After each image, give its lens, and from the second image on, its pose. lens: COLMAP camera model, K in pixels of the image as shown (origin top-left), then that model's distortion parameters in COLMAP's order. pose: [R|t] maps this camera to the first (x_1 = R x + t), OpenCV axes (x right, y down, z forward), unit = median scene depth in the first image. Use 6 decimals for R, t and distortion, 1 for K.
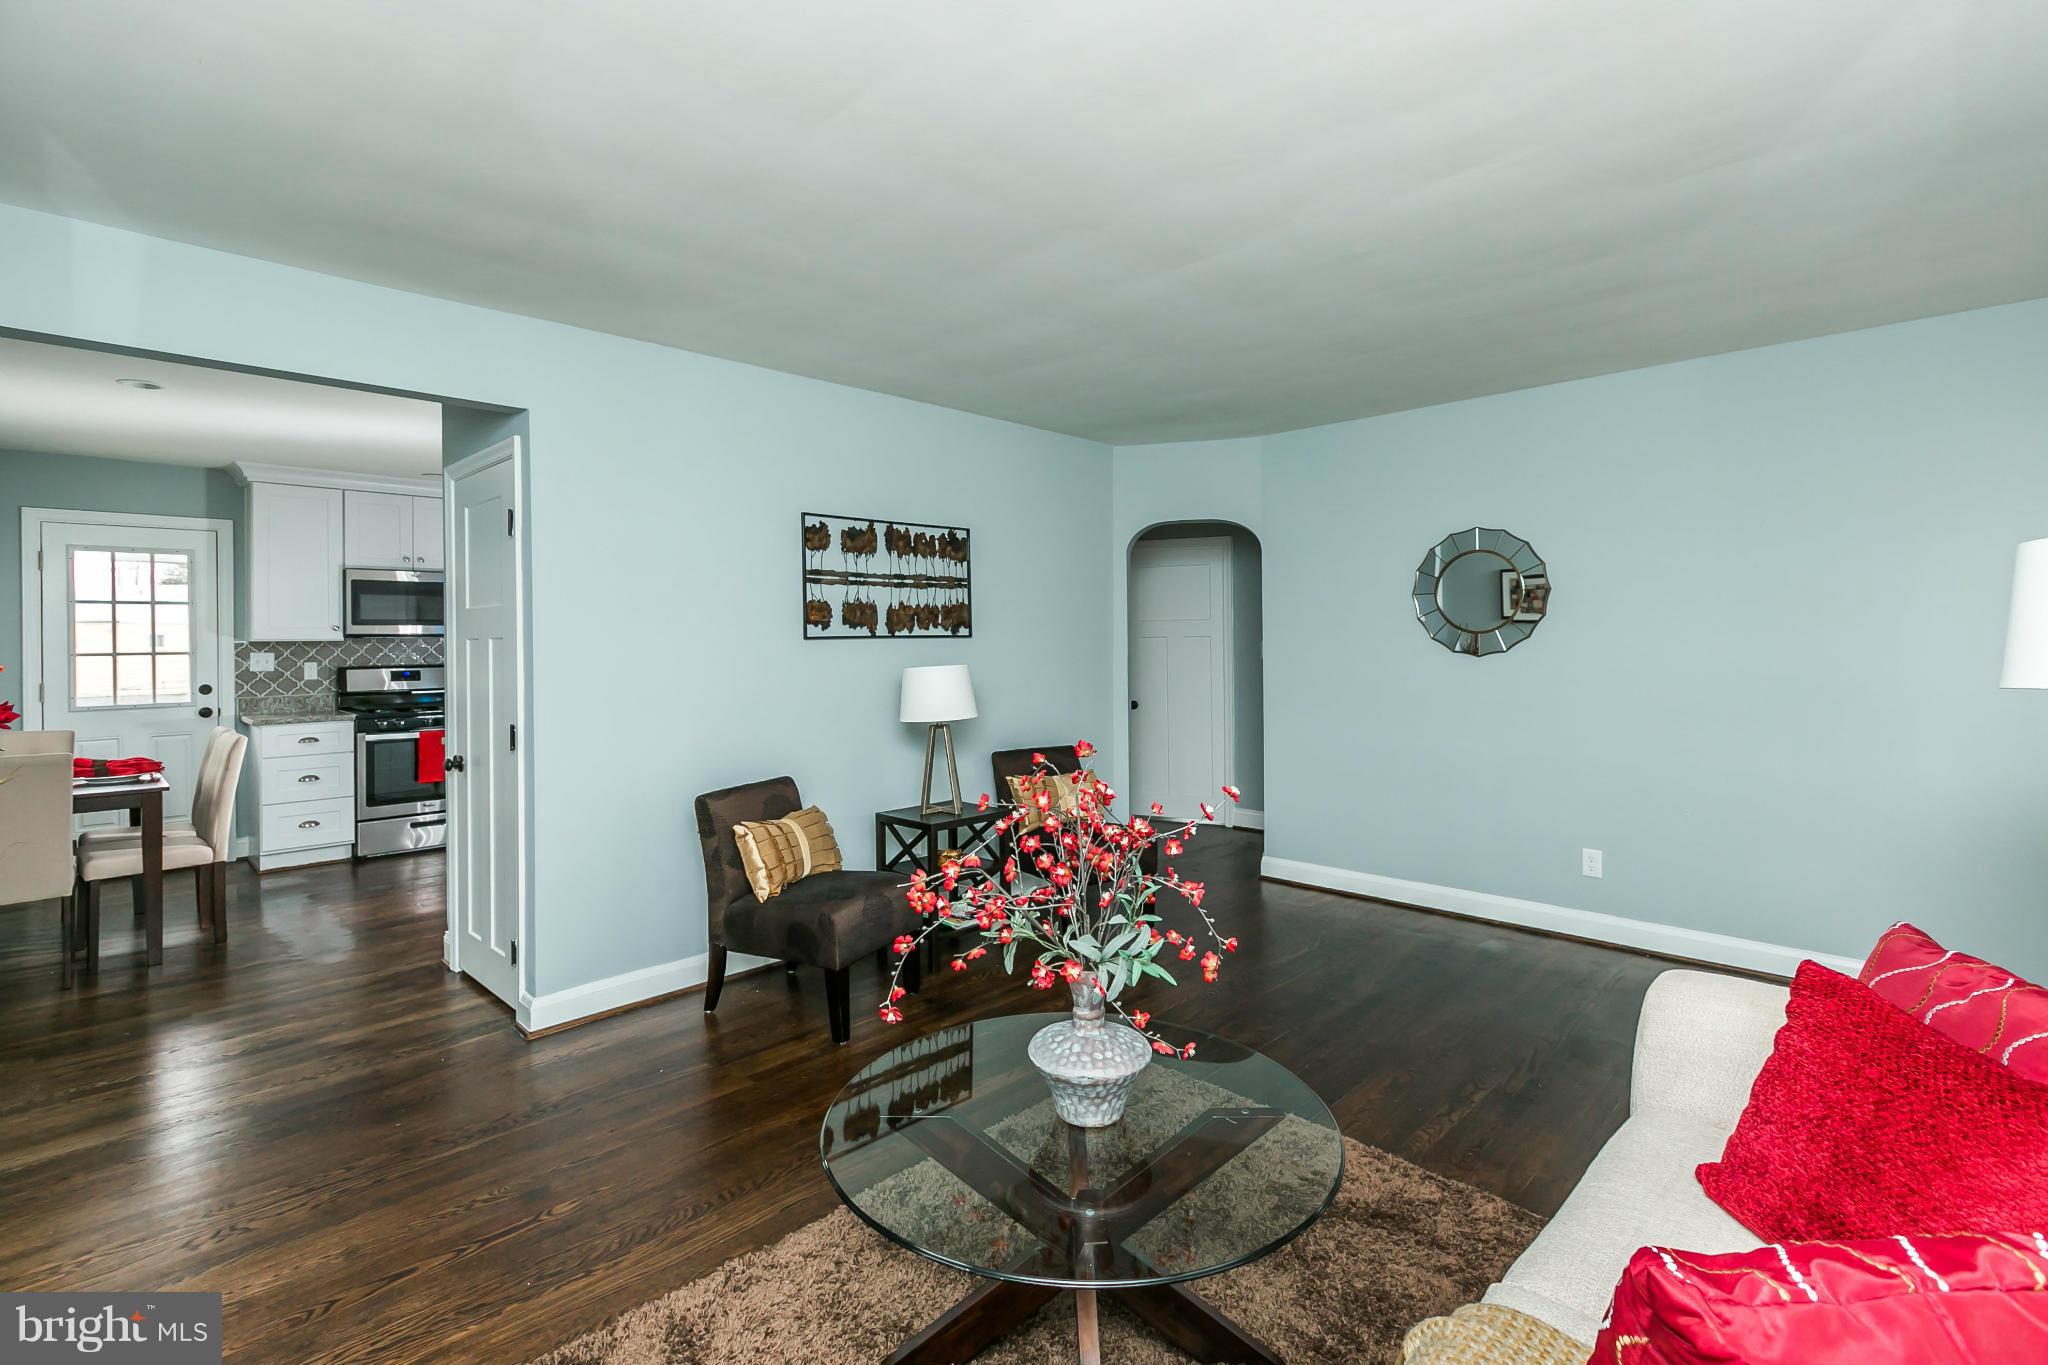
lens RADIAL K [[903.6, 0, 1016.7], [0, 903.6, 656.4], [0, 0, 1]] dist [-0.007840, -0.000286]
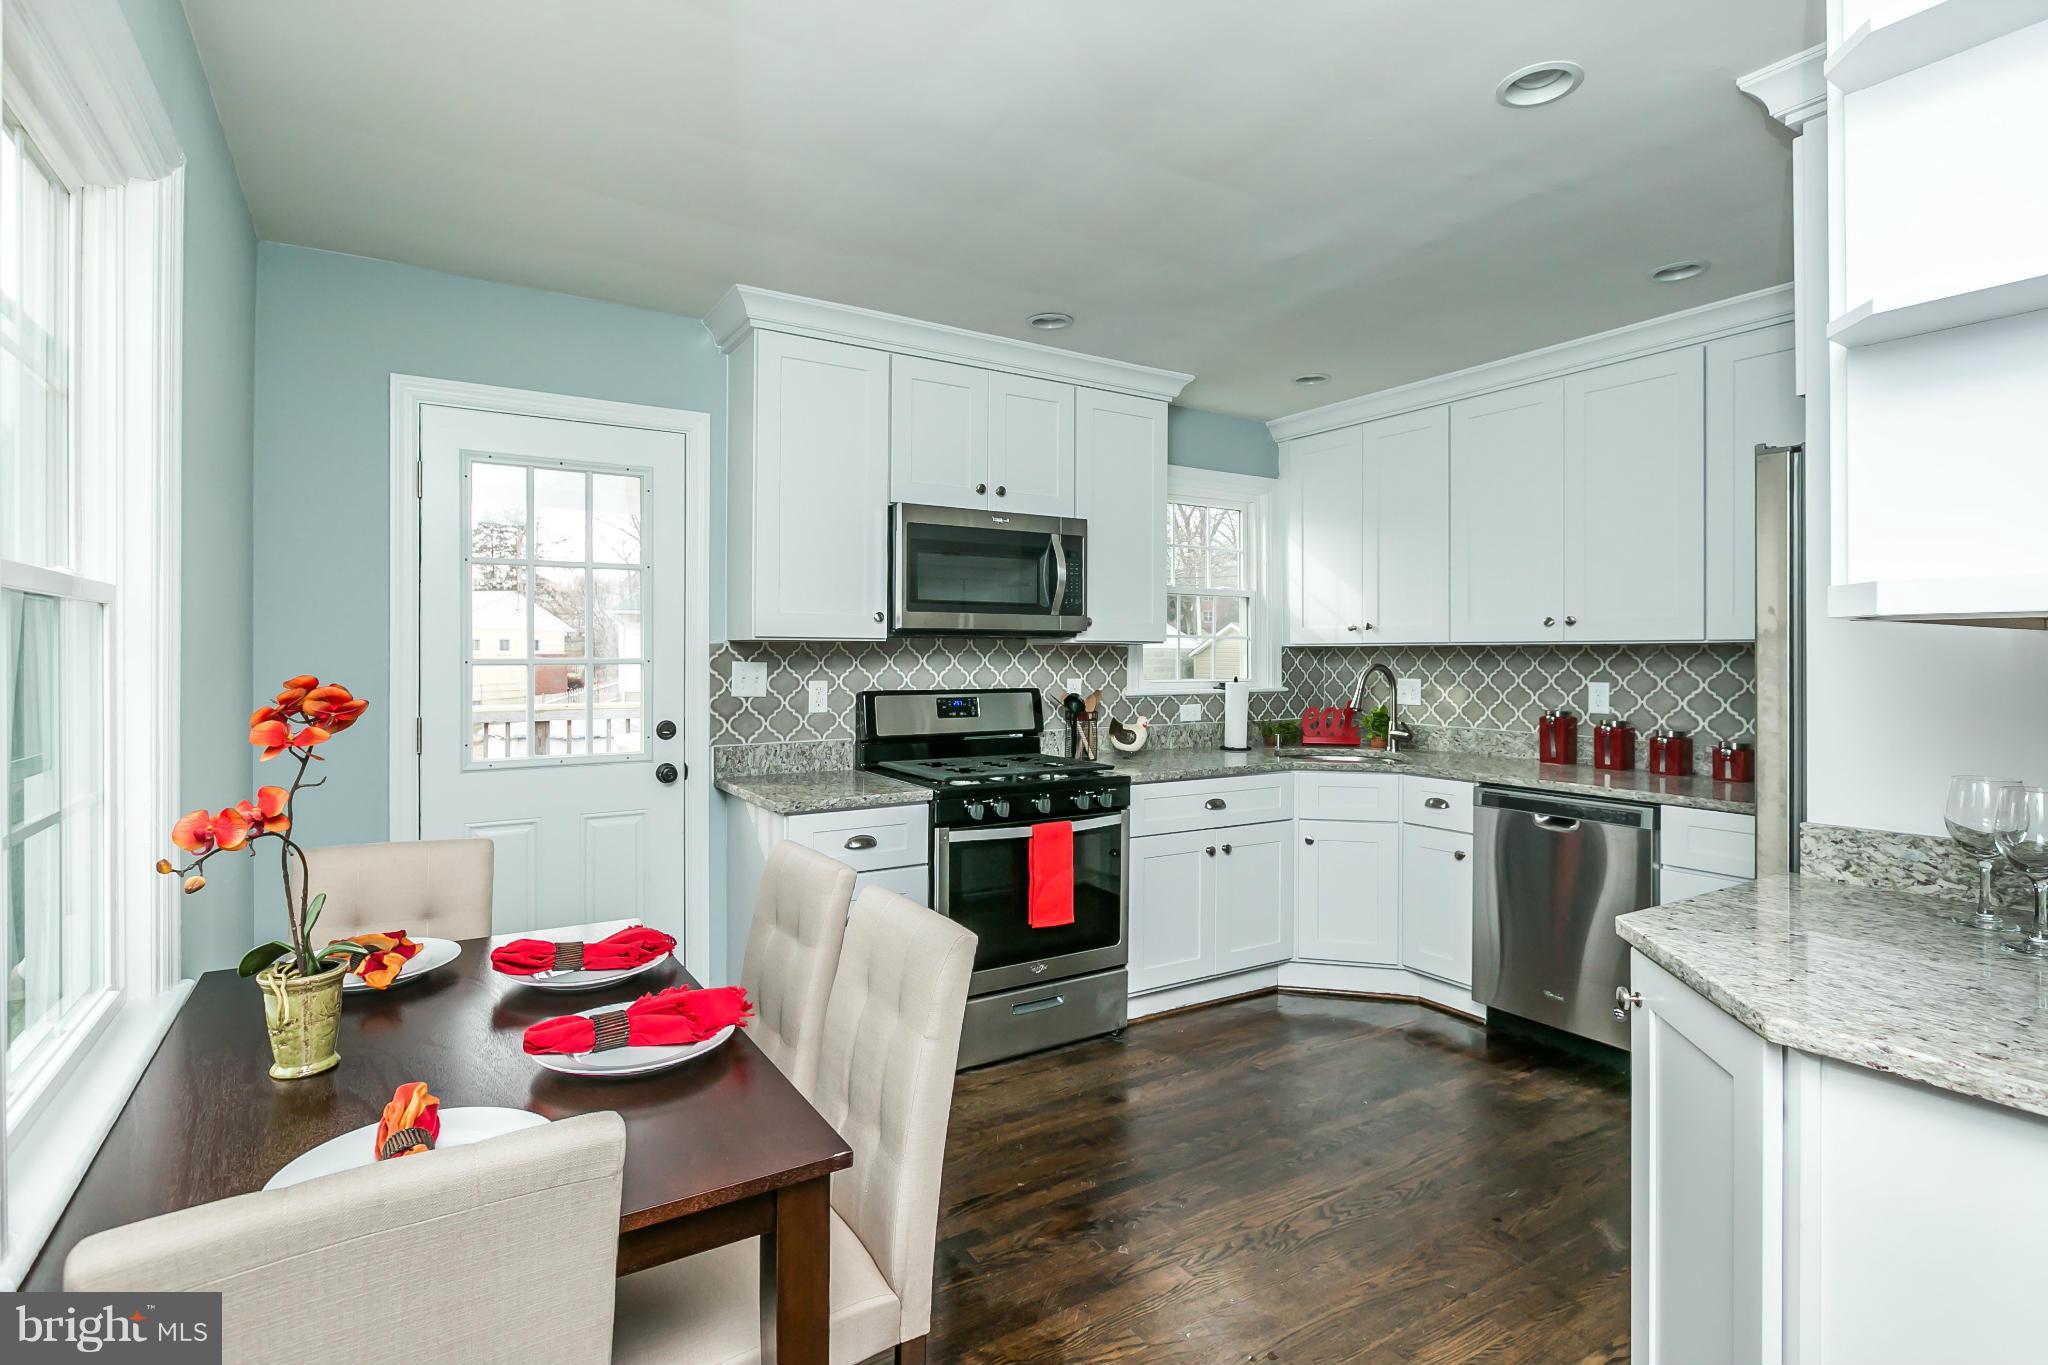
lens RADIAL K [[980.0, 0, 997.9], [0, 980.0, 681.7], [0, 0, 1]] dist [0.014949, 0.000647]
pose [[0.966821, 0.019804, -0.254687, -0.545842], [-0.014867, 0.999663, 0.021296, -0.007393], [0.255023, -0.016803, 0.966789, 0.468262]]
